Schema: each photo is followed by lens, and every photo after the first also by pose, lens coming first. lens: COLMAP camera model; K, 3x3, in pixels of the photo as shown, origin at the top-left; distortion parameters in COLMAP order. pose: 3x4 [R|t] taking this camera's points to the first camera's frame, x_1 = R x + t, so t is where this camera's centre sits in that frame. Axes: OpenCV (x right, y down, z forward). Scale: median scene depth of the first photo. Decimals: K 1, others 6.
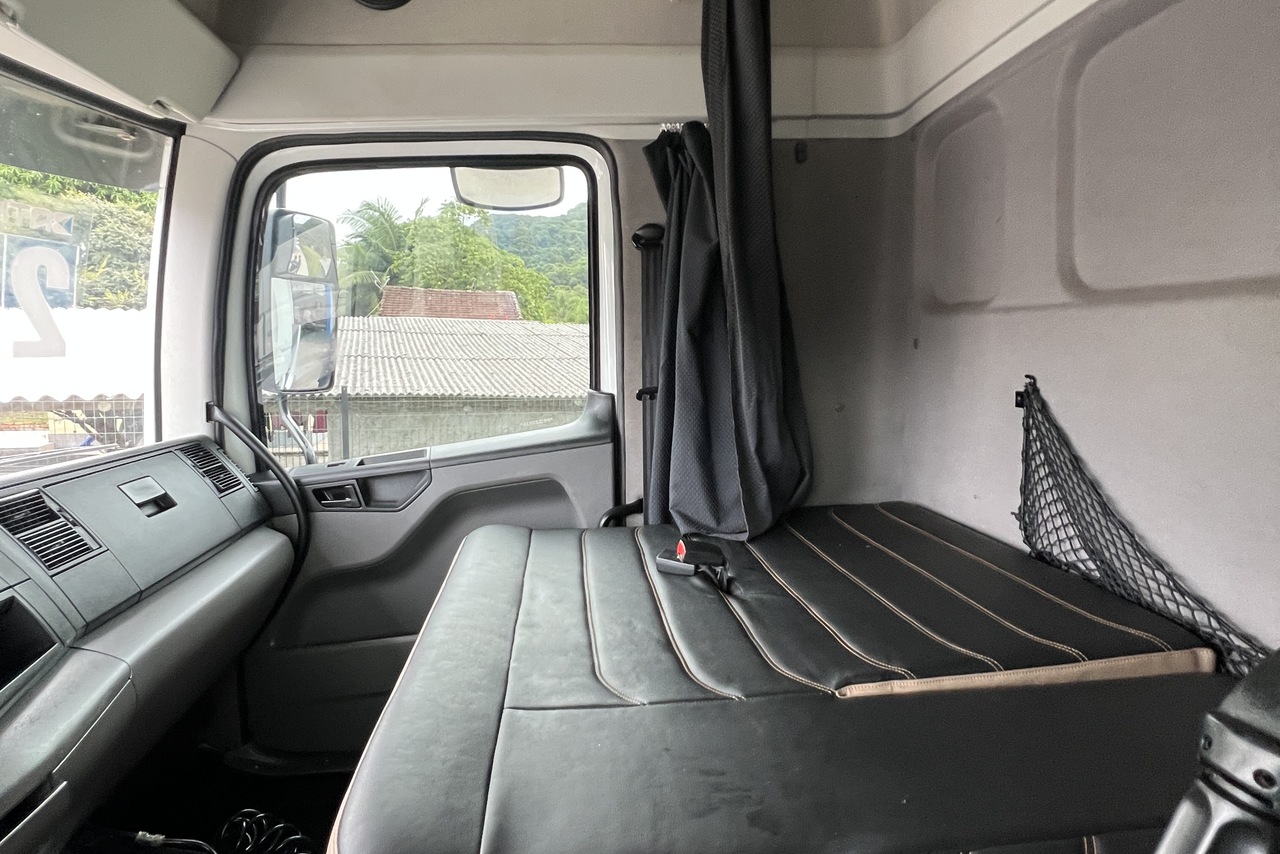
lens RADIAL K [[683.6, 0, 642.5], [0, 683.6, 427.6], [0, 0, 1]] dist [0.005282, -0.002860]
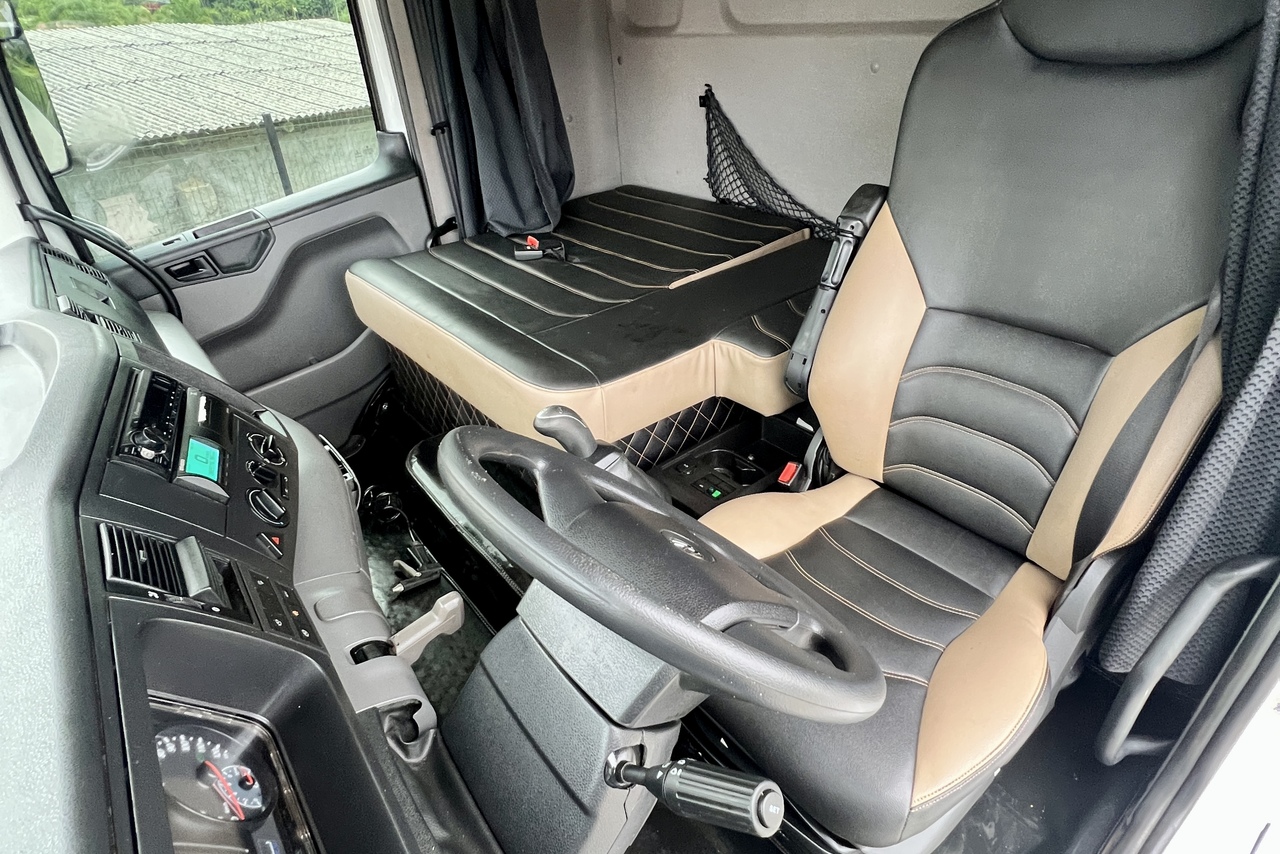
lens RADIAL K [[683.6, 0, 637.1], [0, 683.6, 423.4], [0, 0, 1]] dist [0.005282, -0.002860]
pose [[0.848076, -0.322526, 0.420409, -0.503345], [0.128335, 0.894816, 0.427592, -0.075453], [-0.514098, -0.308677, 0.800263, -0.430391]]
